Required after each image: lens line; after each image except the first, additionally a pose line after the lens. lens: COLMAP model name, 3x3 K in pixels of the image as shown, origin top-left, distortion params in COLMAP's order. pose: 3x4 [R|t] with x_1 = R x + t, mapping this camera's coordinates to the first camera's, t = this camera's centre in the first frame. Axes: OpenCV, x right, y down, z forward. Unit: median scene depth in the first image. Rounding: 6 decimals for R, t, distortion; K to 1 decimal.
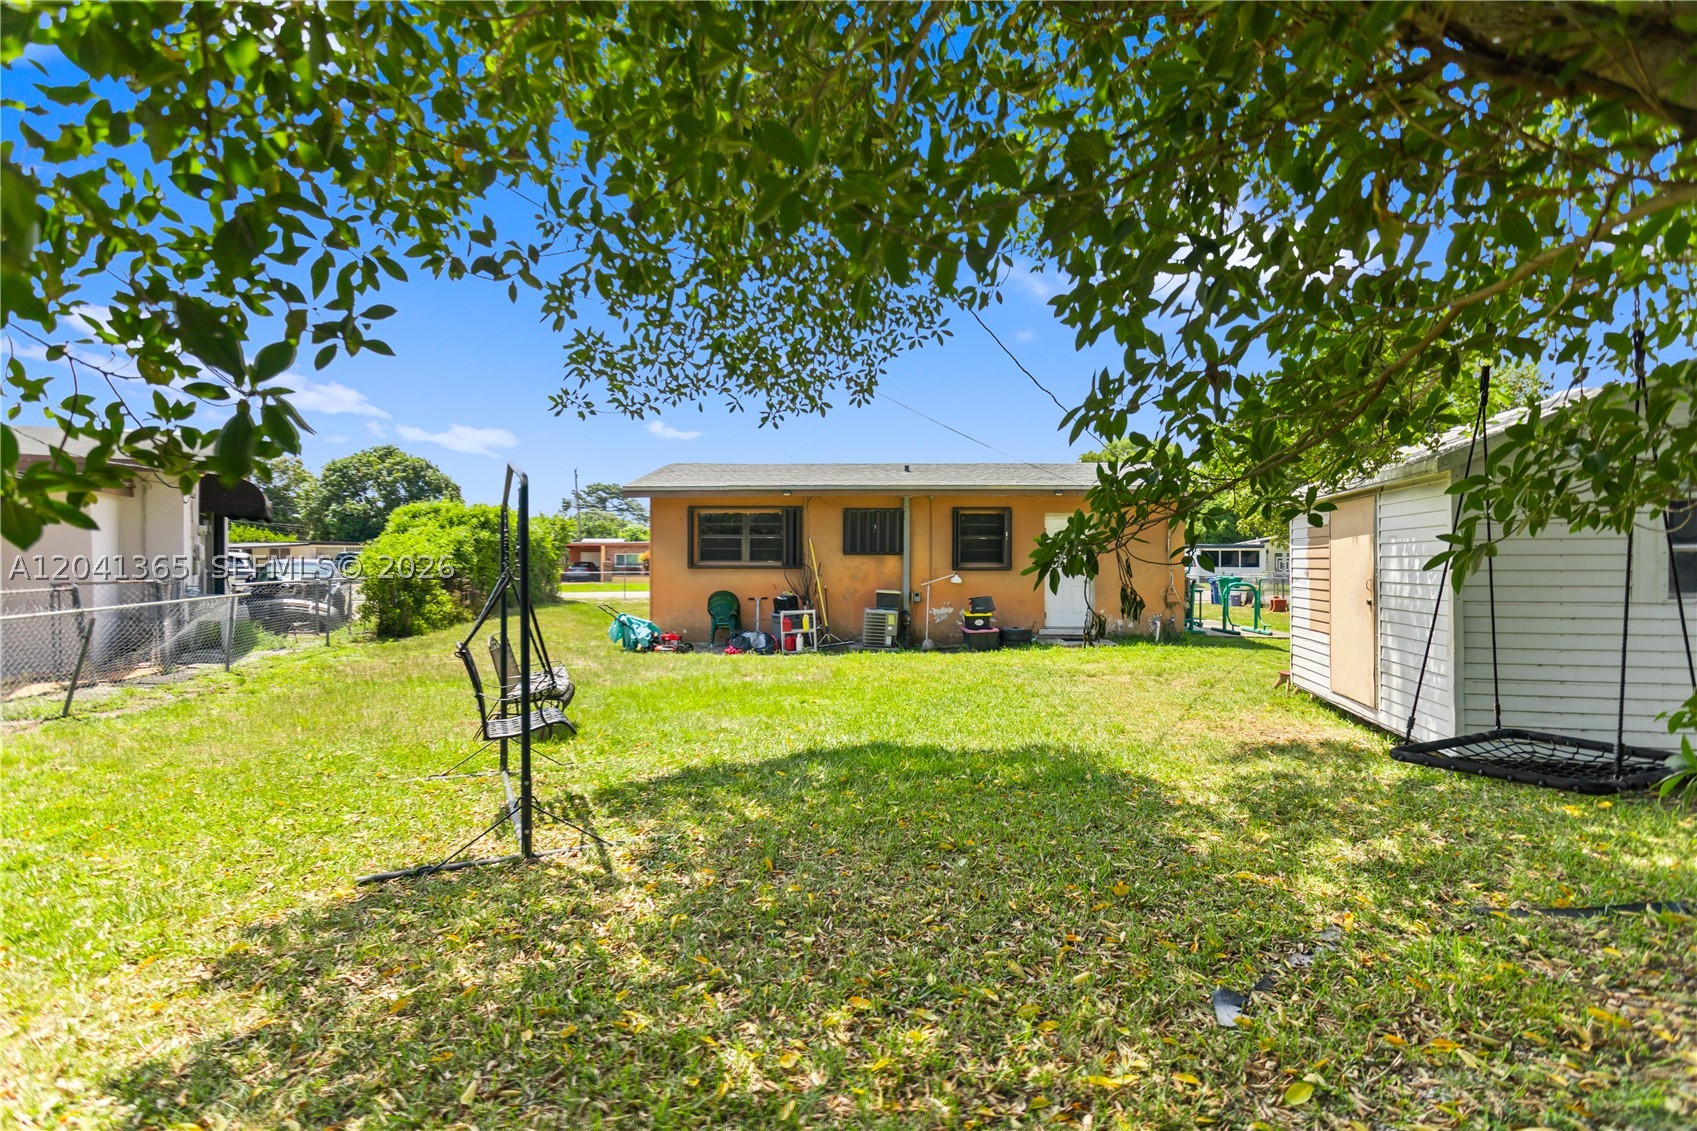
lens RADIAL K [[804.9, 0, 848.5], [0, 804.9, 565.5], [0, 0, 1]] dist [0.003975, 0.000356]
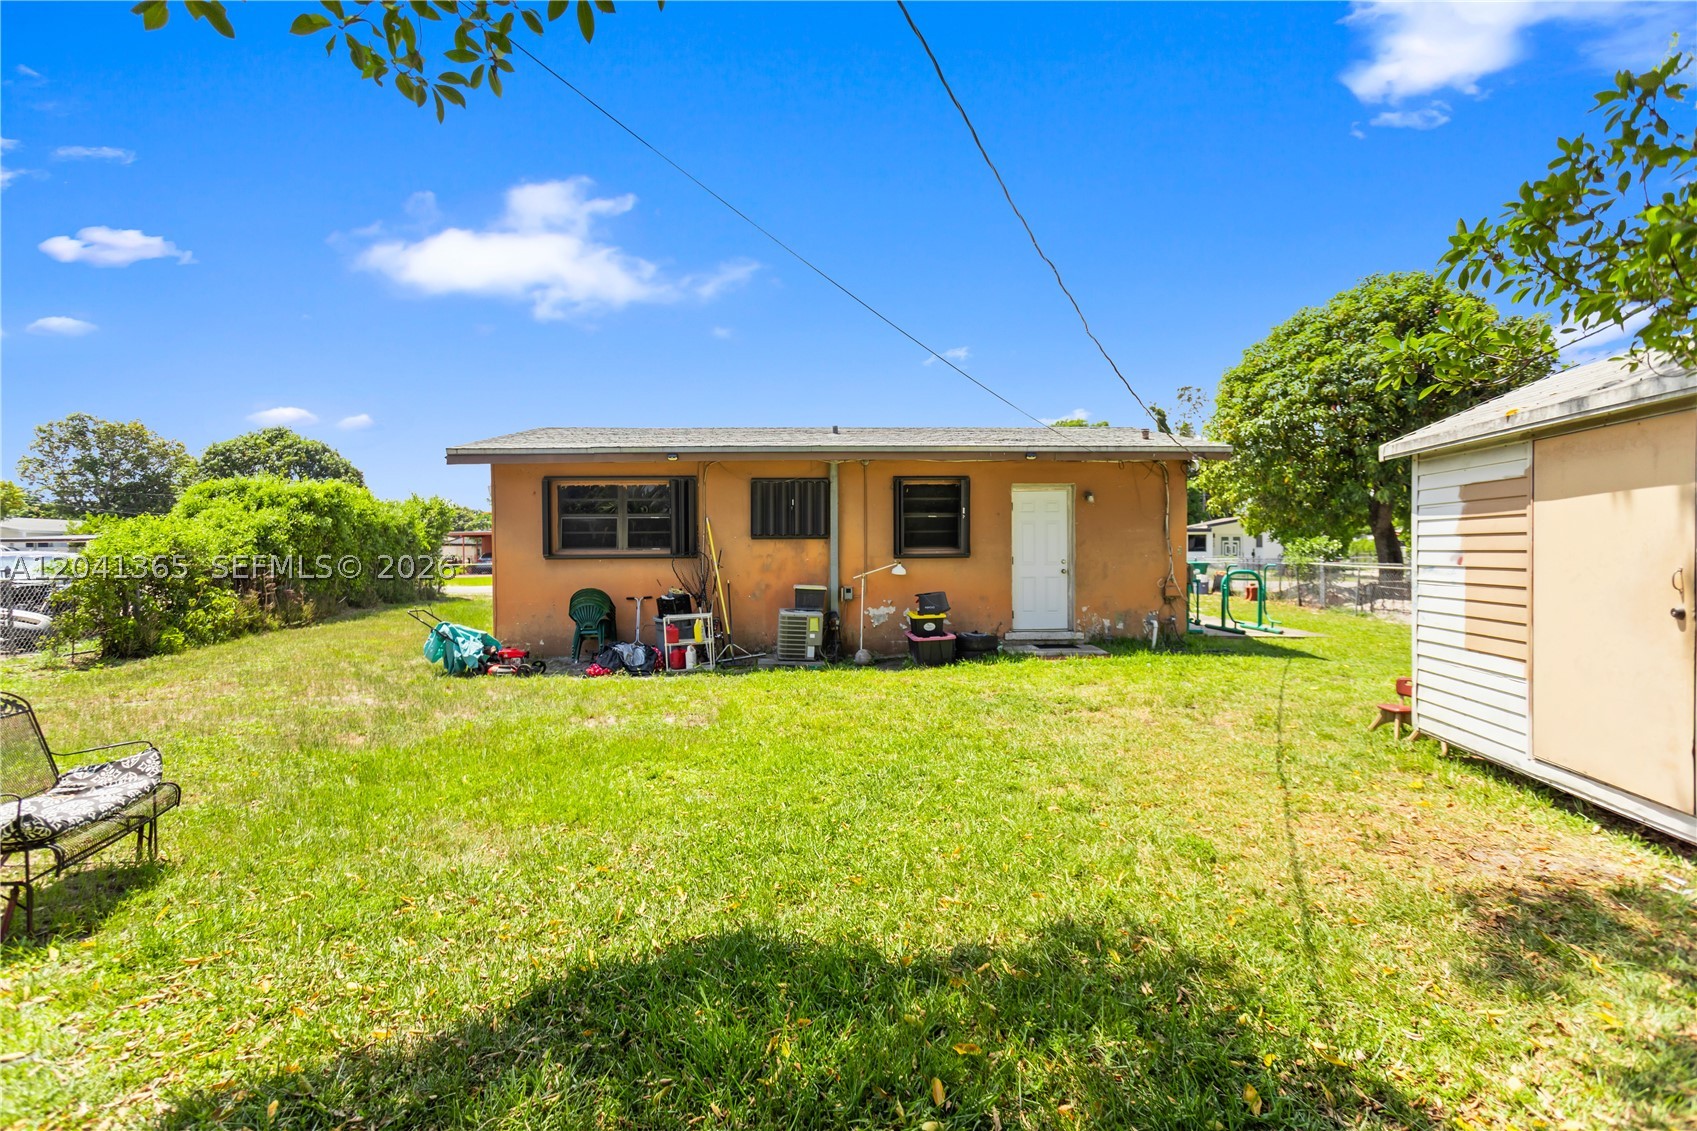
lens RADIAL K [[804.9, 0, 848.5], [0, 804.9, 565.5], [0, 0, 1]] dist [0.003975, 0.000356]
pose [[0.997241, -0.010282, 0.073514, 0.029485], [0.009166, 0.999838, 0.015500, 0.000563], [-0.073661, -0.014783, 0.997174, 0.238184]]
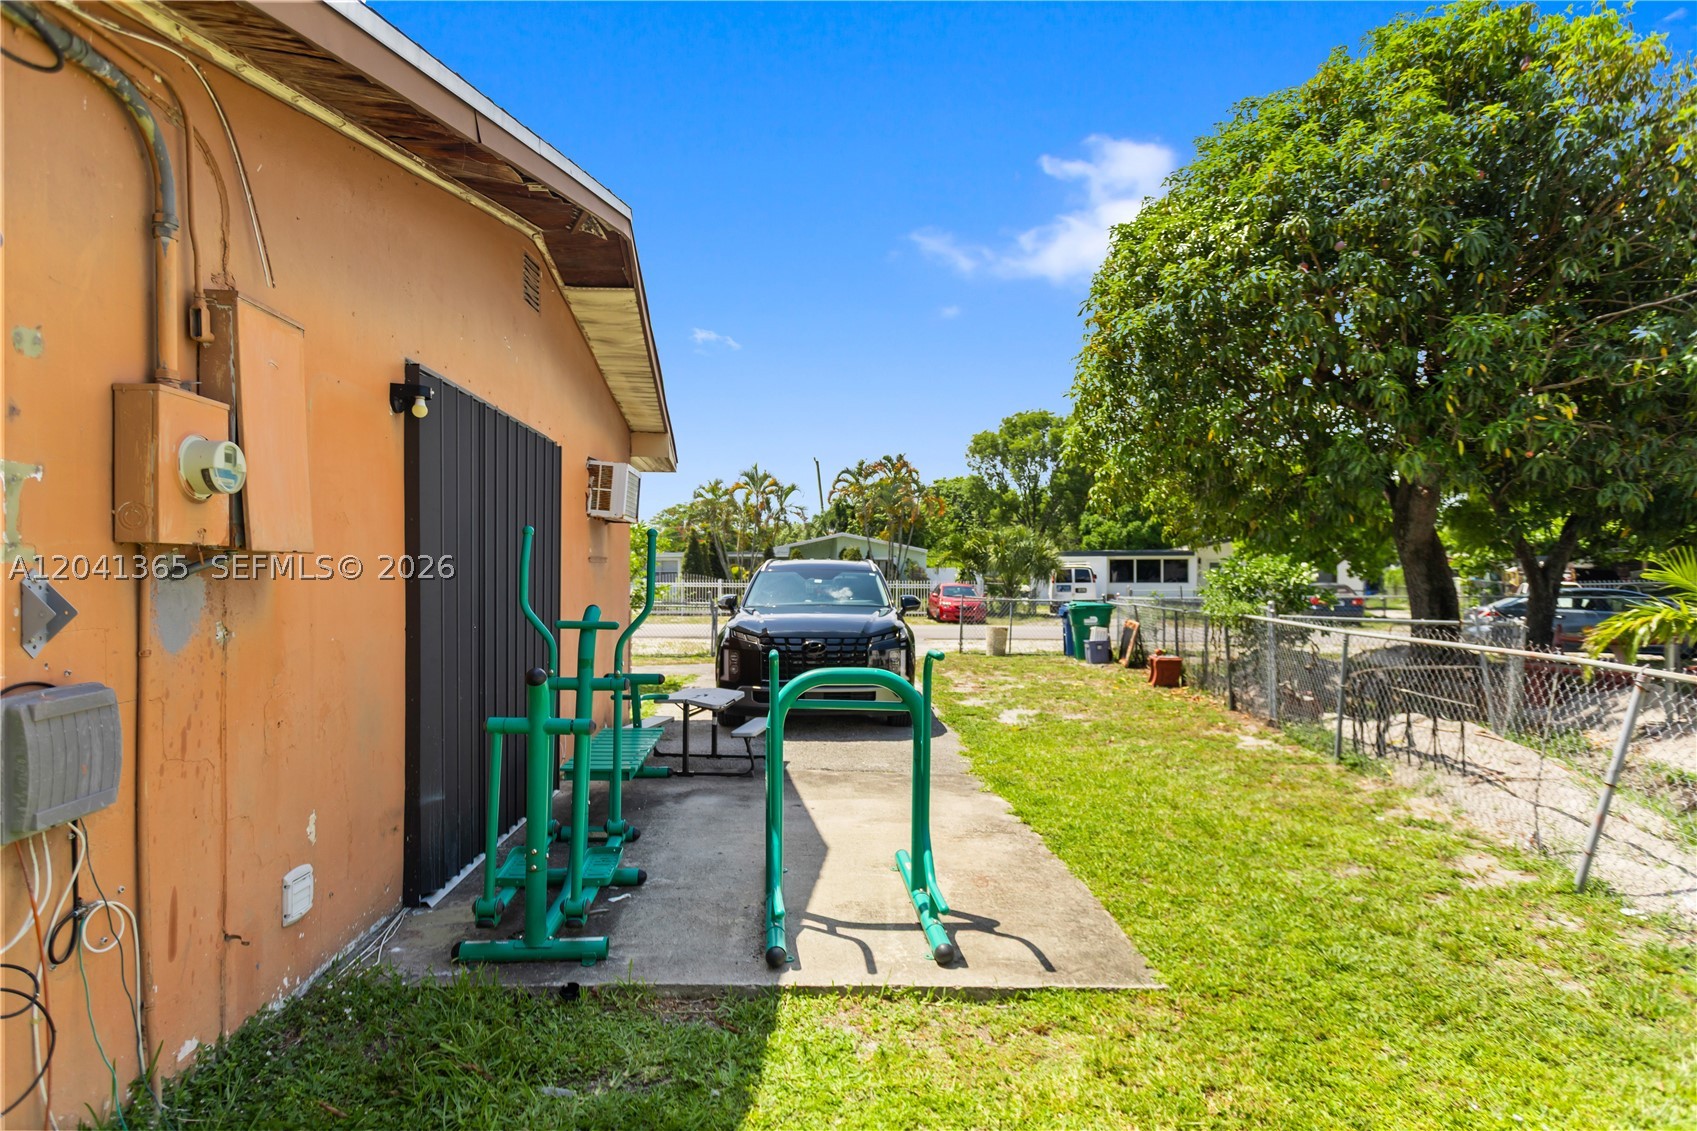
lens RADIAL K [[960.6, 0, 848.5], [0, 960.6, 565.5], [0, 0, 1]] dist [0.017242, -0.000403]
pose [[0.993819, -0.001088, 0.111012, 0.495290], [0.002896, 0.999866, -0.016133, -0.001294], [-0.110979, 0.016355, 0.993688, 0.816261]]
